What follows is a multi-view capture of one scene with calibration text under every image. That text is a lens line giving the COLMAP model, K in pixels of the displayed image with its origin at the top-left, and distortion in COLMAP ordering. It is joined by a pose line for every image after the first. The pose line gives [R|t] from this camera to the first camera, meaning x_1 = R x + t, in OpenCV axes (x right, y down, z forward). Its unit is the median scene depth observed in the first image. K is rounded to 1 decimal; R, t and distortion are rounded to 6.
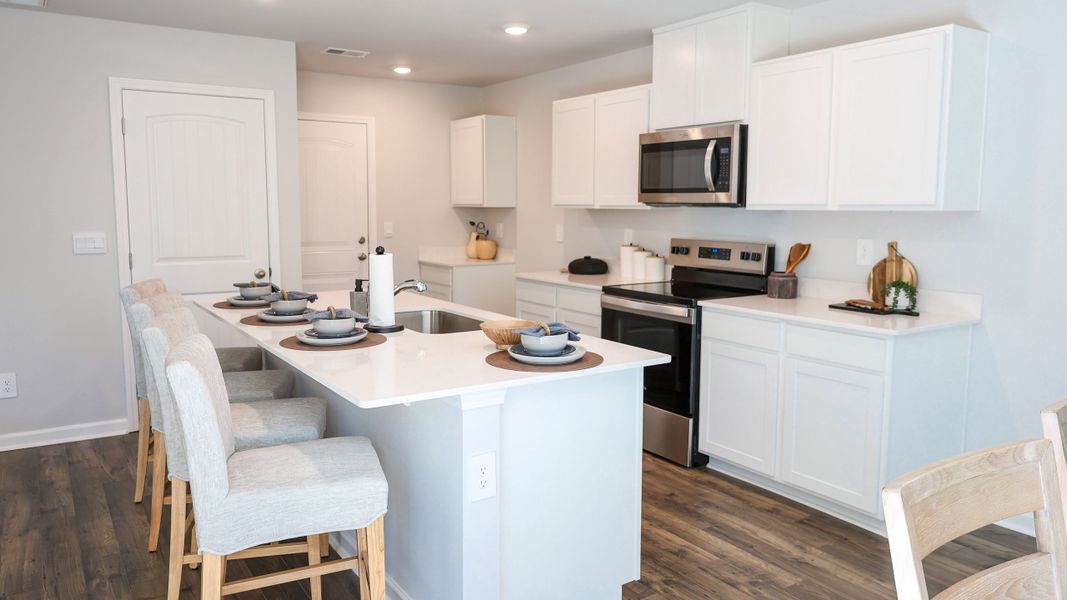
lens RADIAL K [[764.3, 0, 541.2], [0, 764.3, 305.4], [0, 0, 1]] dist [-0.011880, -0.002779]
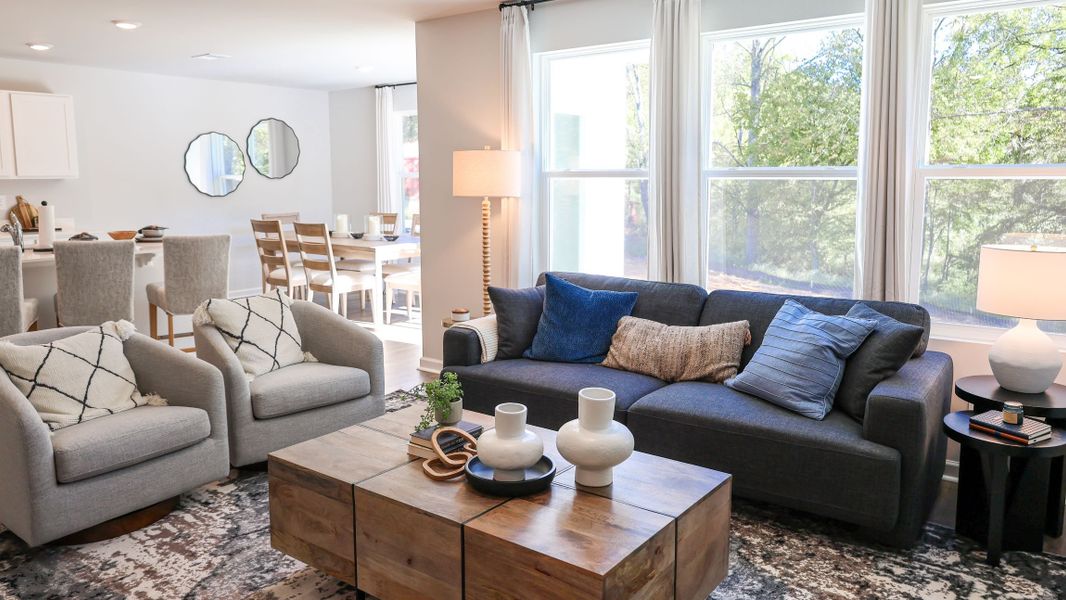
lens RADIAL K [[747.3, 0, 526.9], [0, 747.3, 272.0], [0, 0, 1]] dist [-0.014837, 0.003690]
pose [[-0.343892, -0.120351, 0.931265, -1.684791], [0.117497, 0.978443, 0.169836, -0.062342], [-0.931629, 0.167826, -0.322338, 0.455546]]
